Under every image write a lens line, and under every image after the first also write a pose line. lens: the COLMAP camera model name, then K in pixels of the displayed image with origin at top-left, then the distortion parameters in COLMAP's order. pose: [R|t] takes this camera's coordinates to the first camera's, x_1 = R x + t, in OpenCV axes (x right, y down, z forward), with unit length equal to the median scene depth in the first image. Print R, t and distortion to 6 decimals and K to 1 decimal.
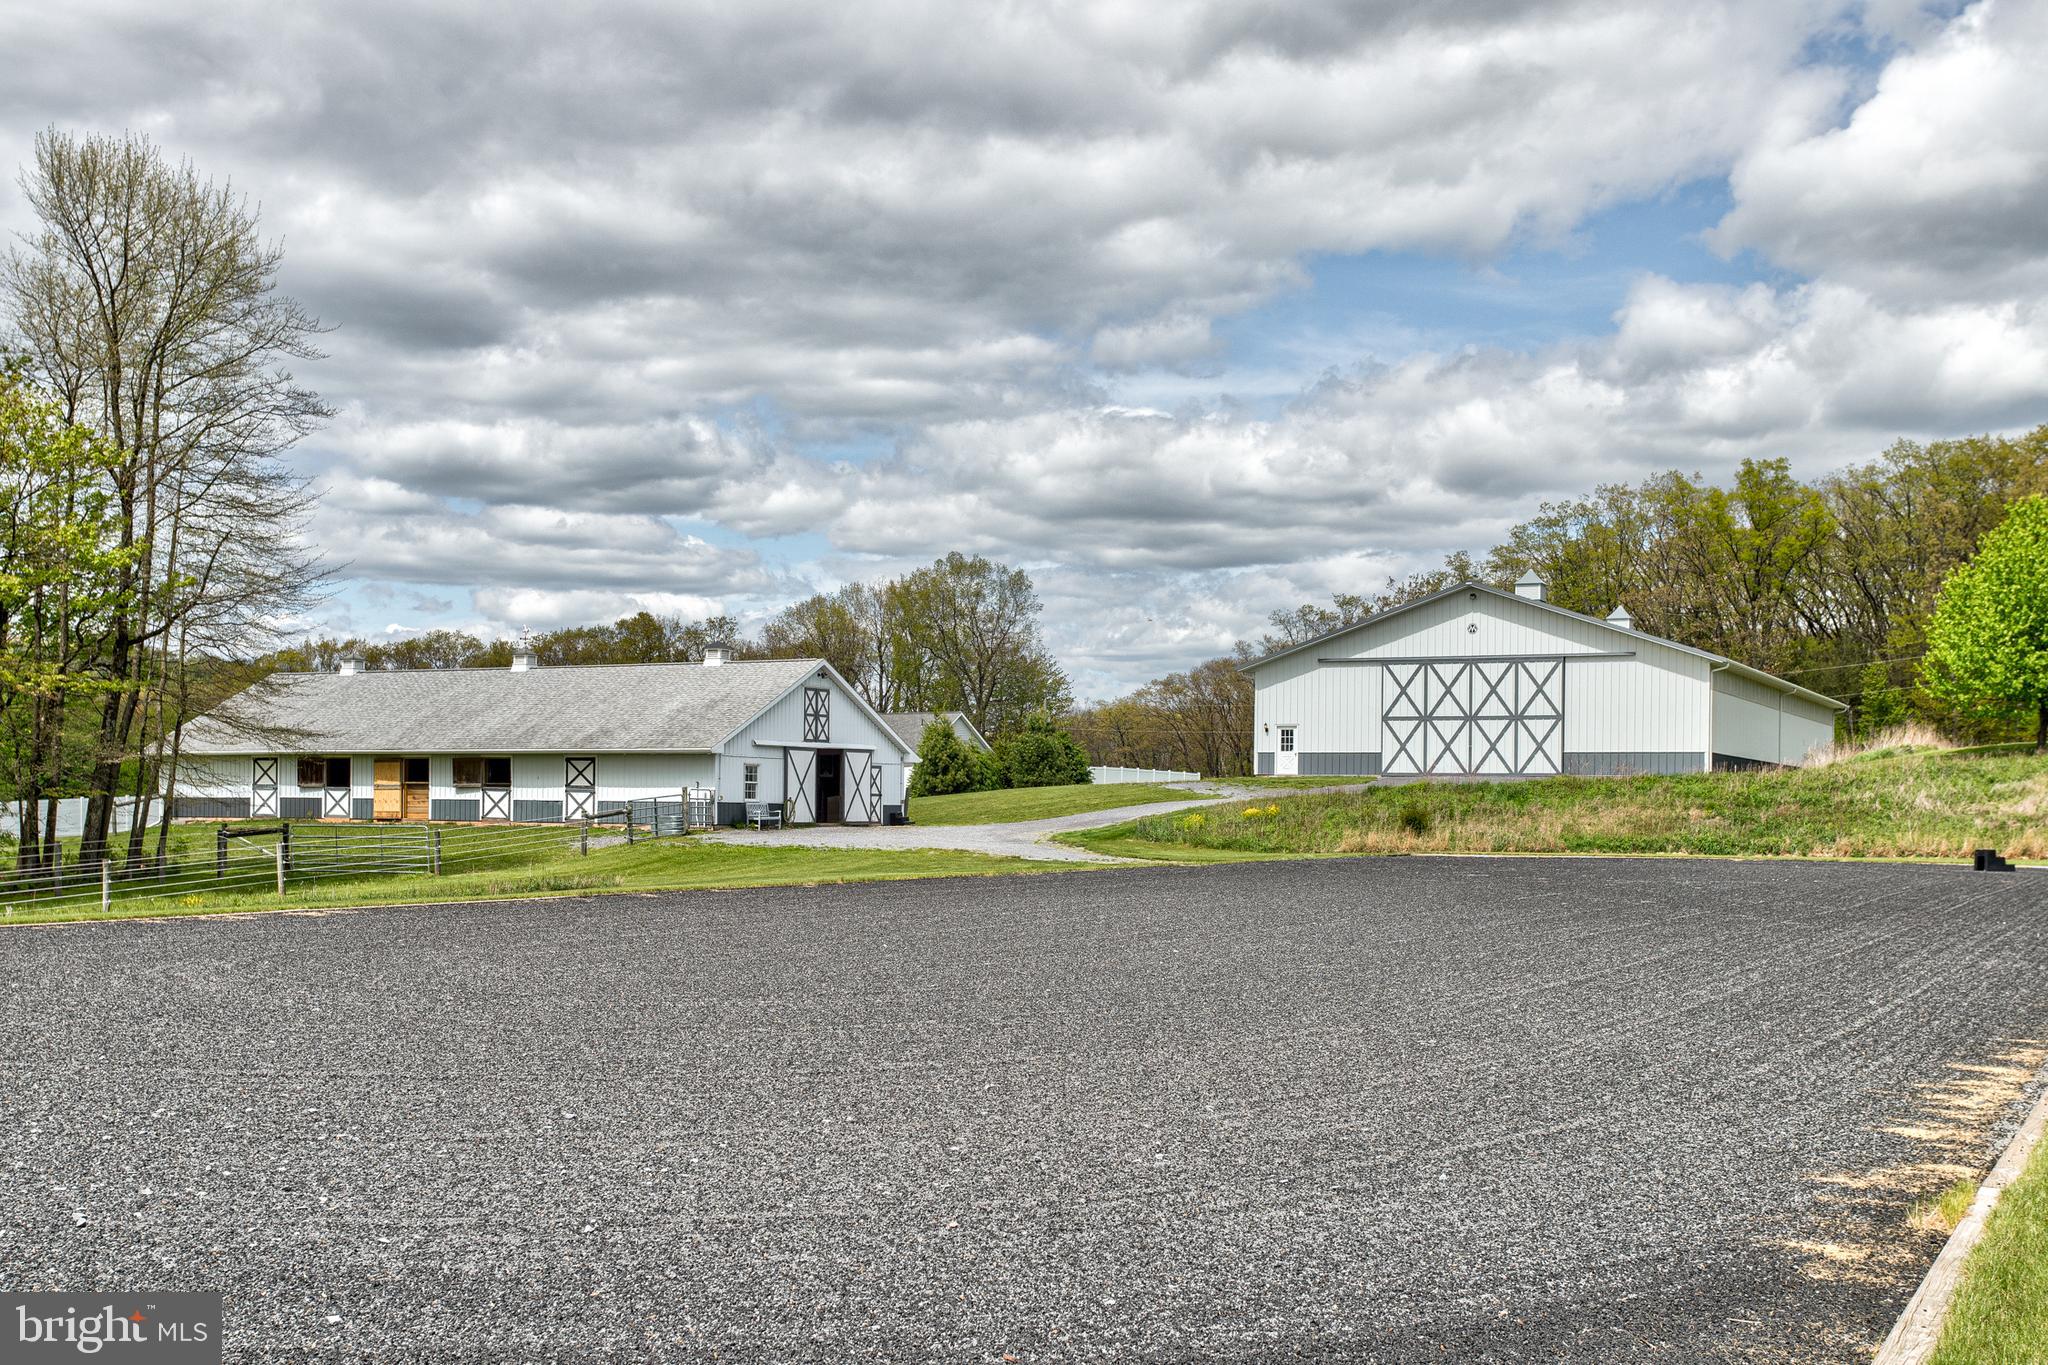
lens RADIAL K [[2449.4, 0, 1021.9], [0, 2449.4, 686.1], [0, 0, 1]] dist [0.000876, 0.000000]
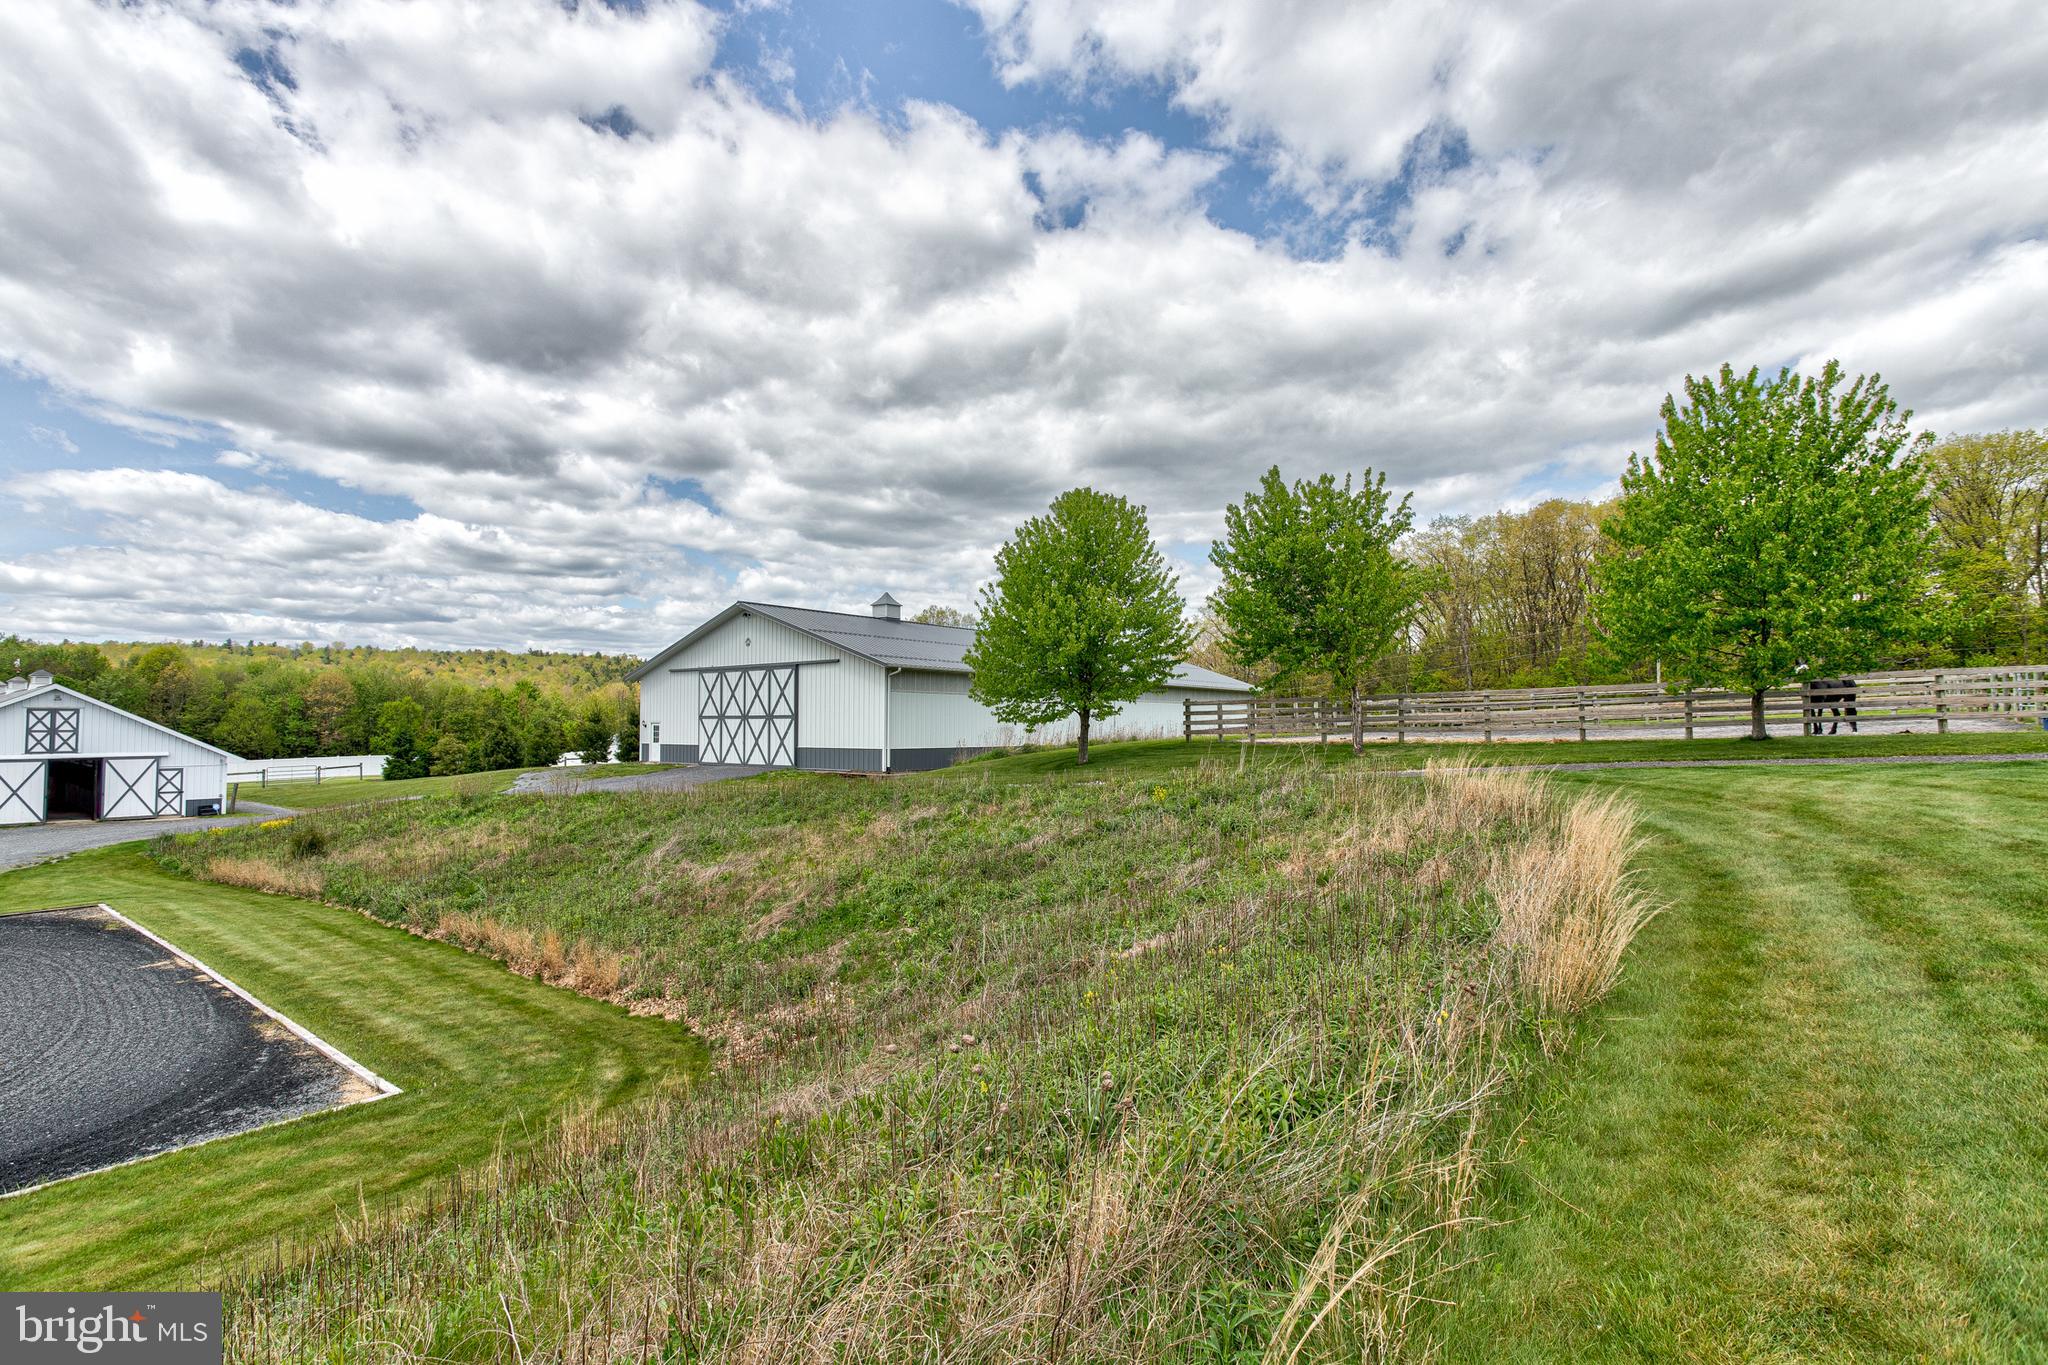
lens RADIAL K [[1111.0, 0, 1029.3], [0, 1111.0, 689.0], [0, 0, 1]] dist [-0.000458, 0.003818]
pose [[0.969139, -0.015194, -0.246045, 0.451846], [0.020782, 0.999581, 0.020128, -0.008576], [0.245636, -0.024620, 0.969049, 0.522448]]
